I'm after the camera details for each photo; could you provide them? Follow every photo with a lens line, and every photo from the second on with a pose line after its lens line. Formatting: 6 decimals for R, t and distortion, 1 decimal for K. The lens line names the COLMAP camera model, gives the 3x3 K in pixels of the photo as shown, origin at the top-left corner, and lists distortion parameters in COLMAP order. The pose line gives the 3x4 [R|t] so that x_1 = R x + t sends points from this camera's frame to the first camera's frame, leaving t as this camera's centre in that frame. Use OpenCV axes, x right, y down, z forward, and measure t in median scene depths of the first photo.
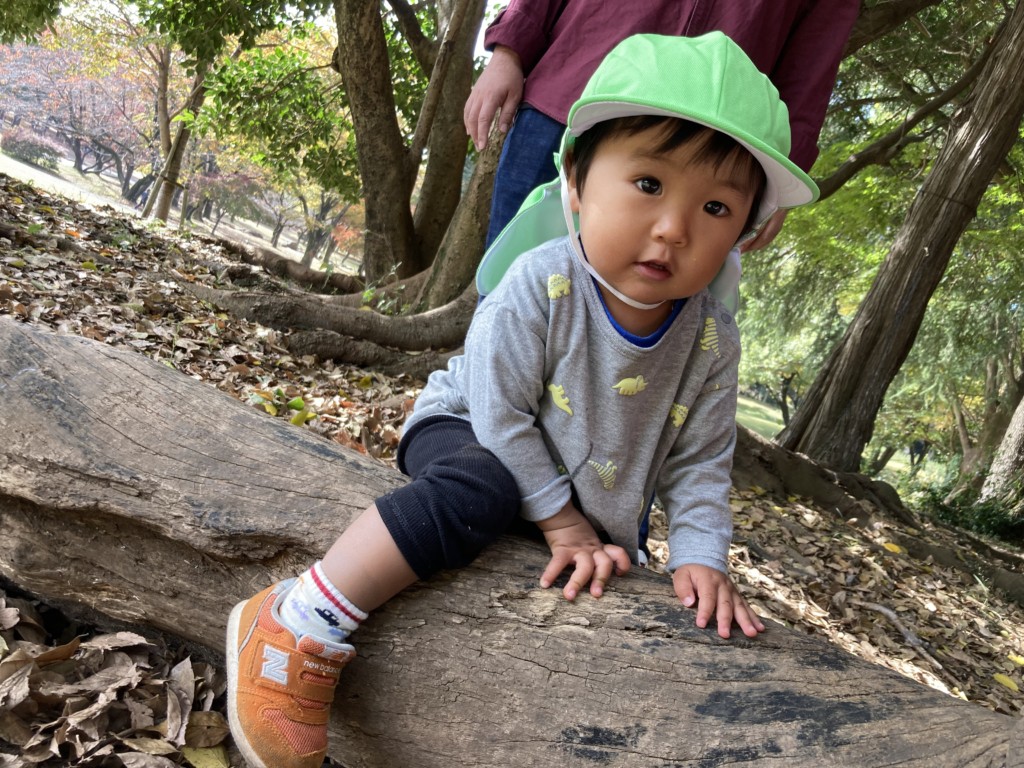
lens RADIAL K [[851.2, 0, 519.4], [0, 851.2, 381.3], [0, 0, 1]] dist [0.011091, -0.029343]
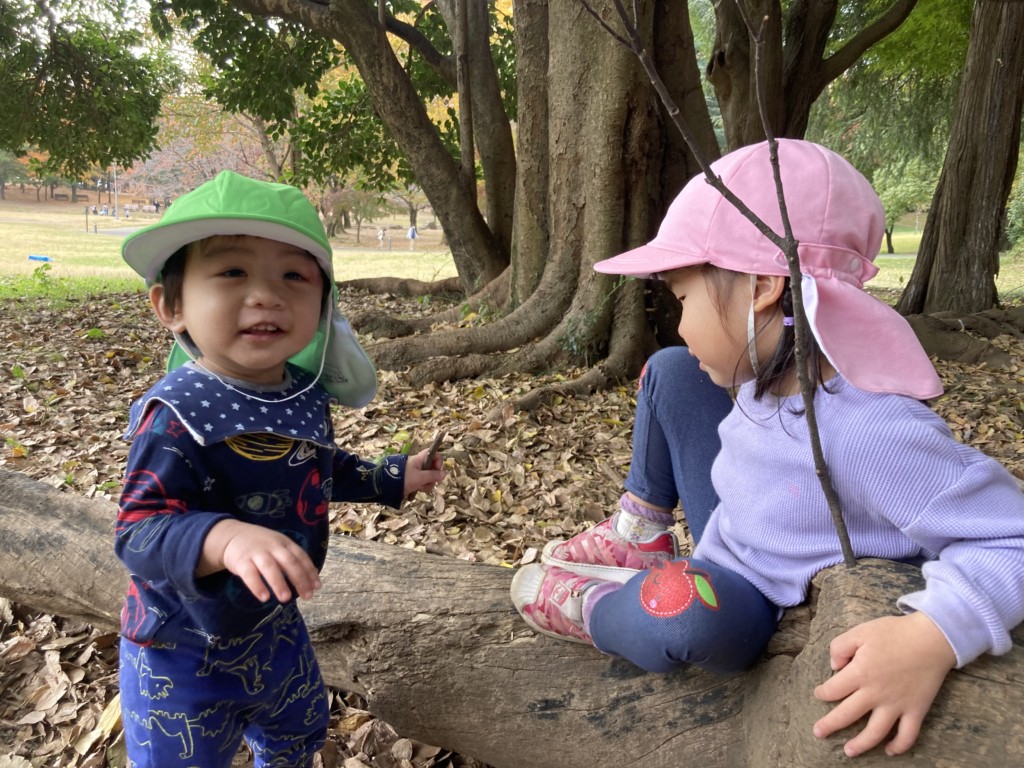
lens RADIAL K [[851.2, 0, 509.4], [0, 851.2, 380.3], [0, 0, 1]] dist [0.011091, -0.029343]
pose [[0.925212, -0.299591, -0.232869, 0.469587], [0.319053, 0.946414, 0.050047, -0.211447], [0.205397, -0.120602, 0.971219, -0.398134]]
